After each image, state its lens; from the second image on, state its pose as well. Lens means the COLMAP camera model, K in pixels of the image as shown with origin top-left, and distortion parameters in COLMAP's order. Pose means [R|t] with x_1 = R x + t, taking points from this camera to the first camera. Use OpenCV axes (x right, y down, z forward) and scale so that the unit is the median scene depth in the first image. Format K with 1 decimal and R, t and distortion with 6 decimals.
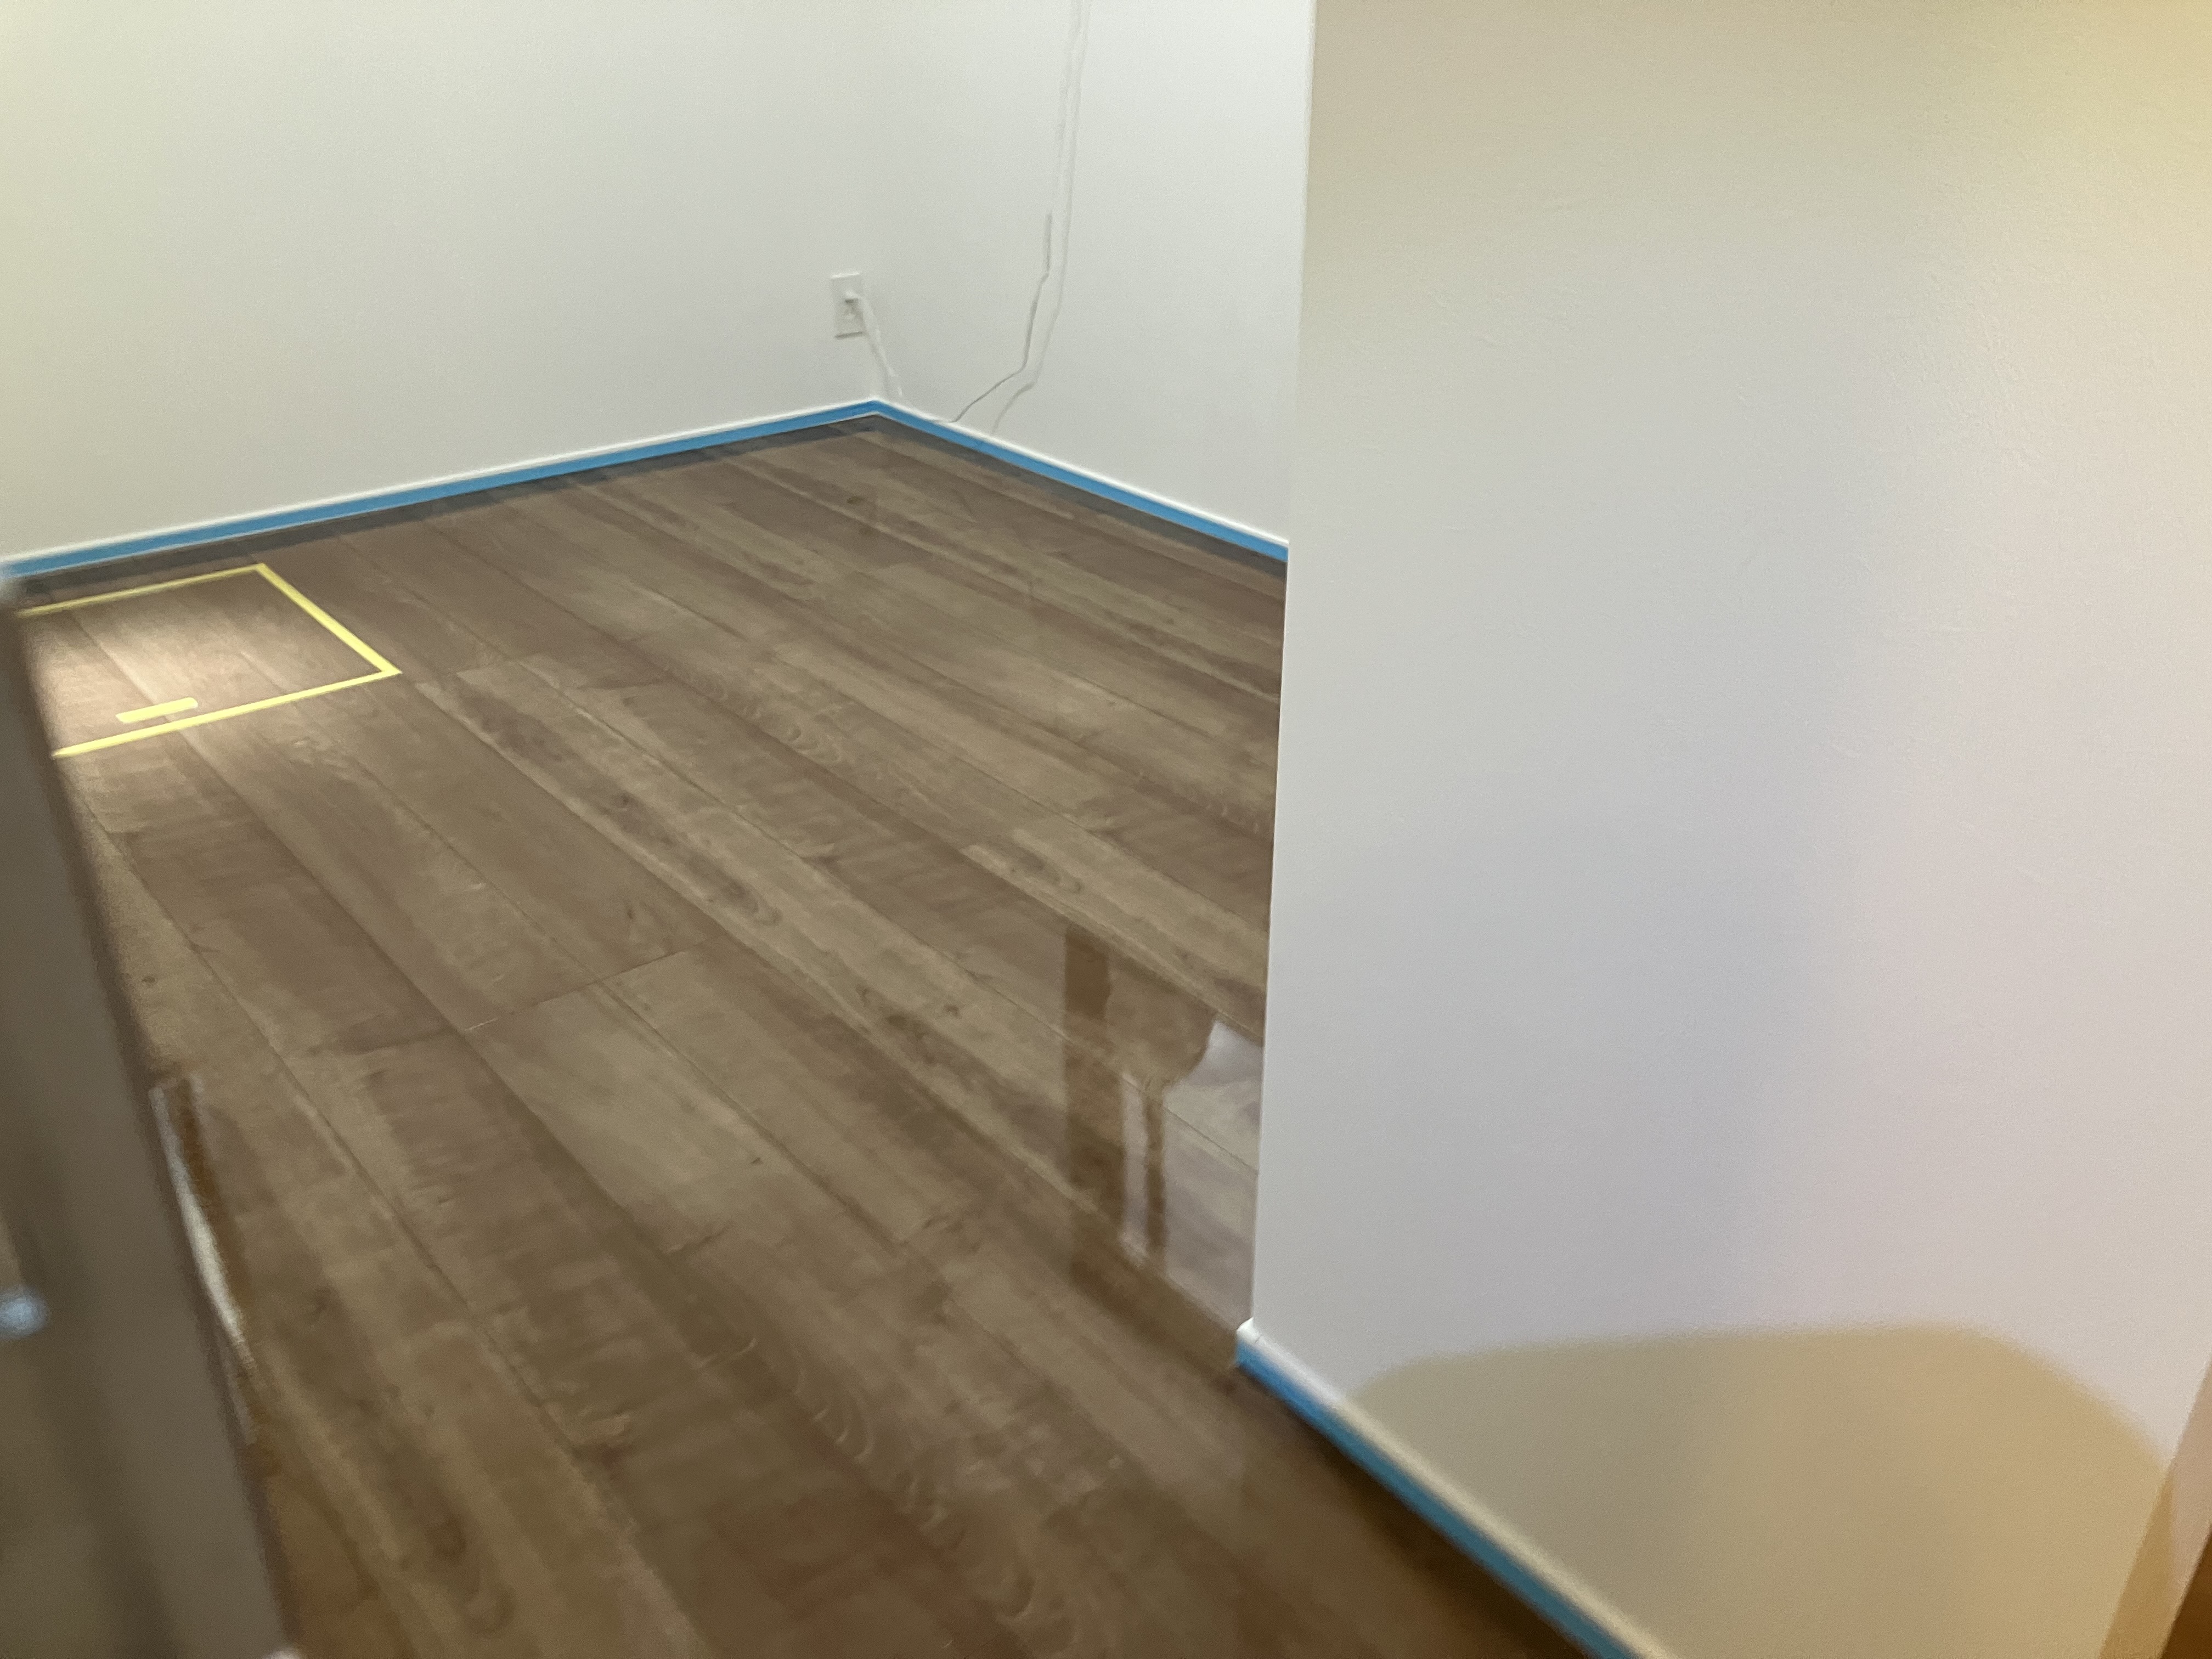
lens RADIAL K [[1863.9, 0, 1144.8], [0, 1863.9, 834.3], [0, 0, 1]] dist [0.108170, -0.152751]
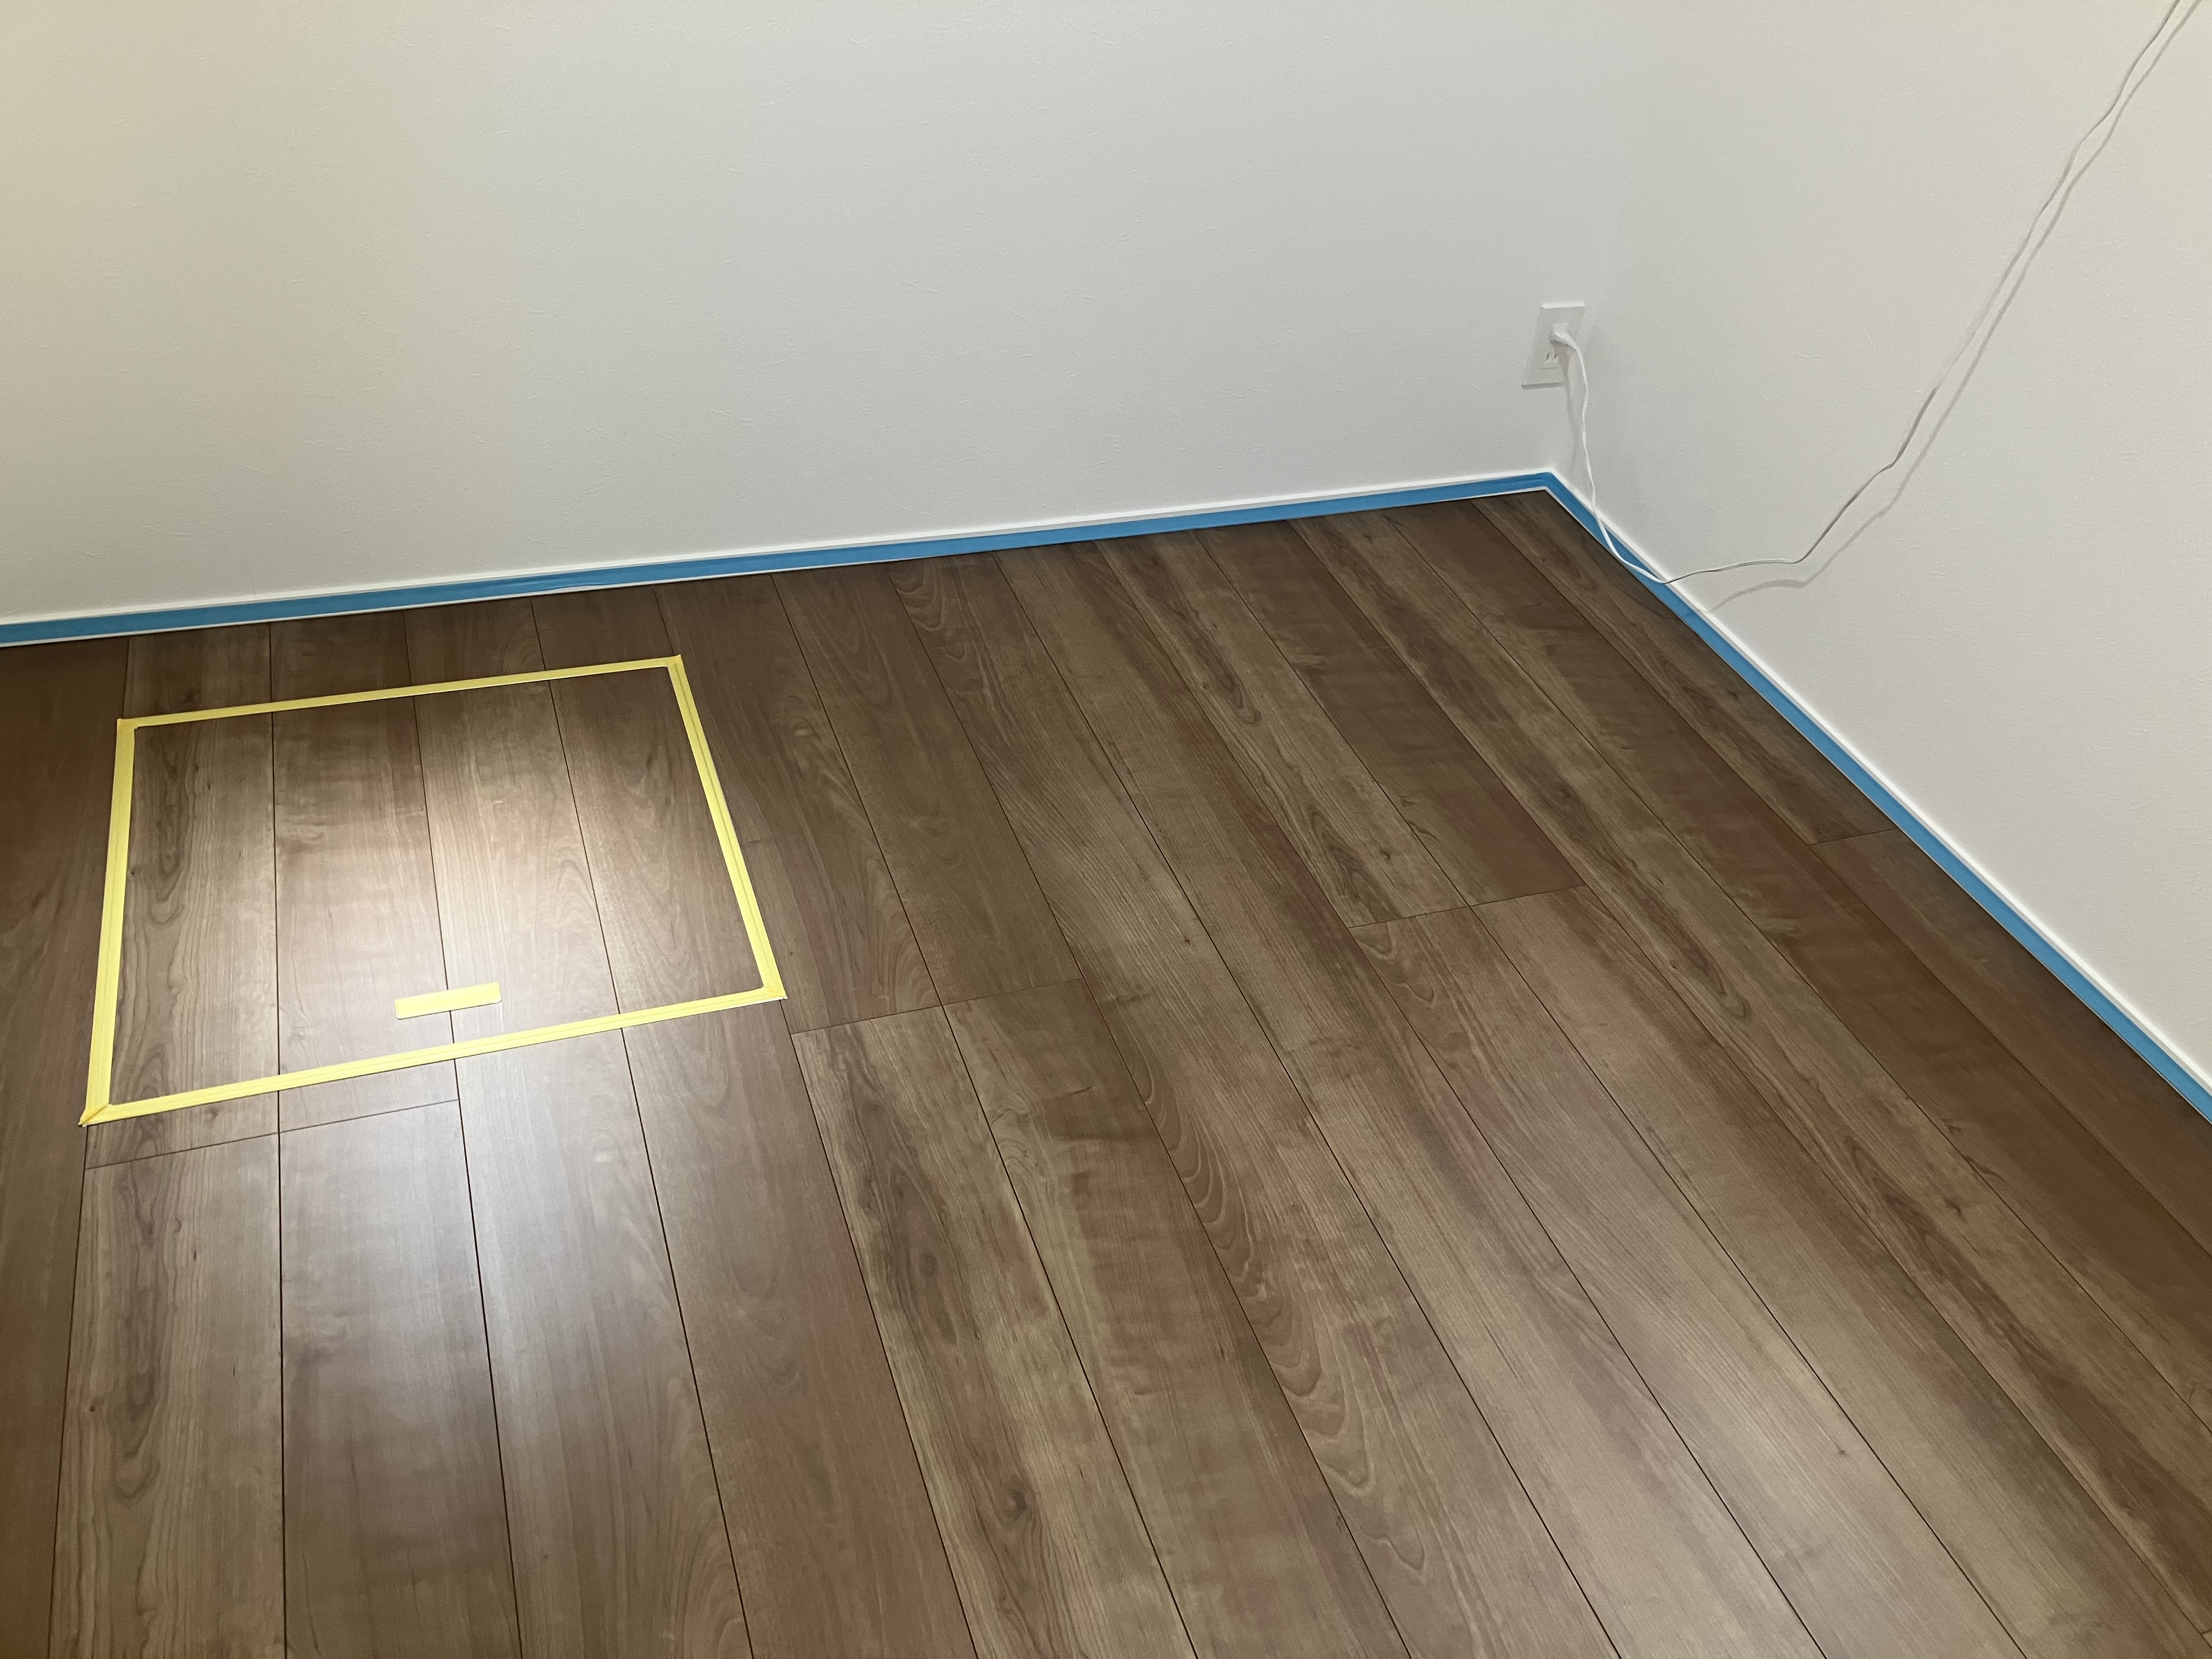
lens RADIAL K [[1863.9, 0, 1144.8], [0, 1863.9, 834.3], [0, 0, 1]] dist [0.108170, -0.152751]
pose [[0.936758, 0.285047, -0.203059, -0.159388], [-0.242182, 0.946816, 0.211867, -0.329381], [0.252652, -0.149290, 0.955970, 0.413975]]
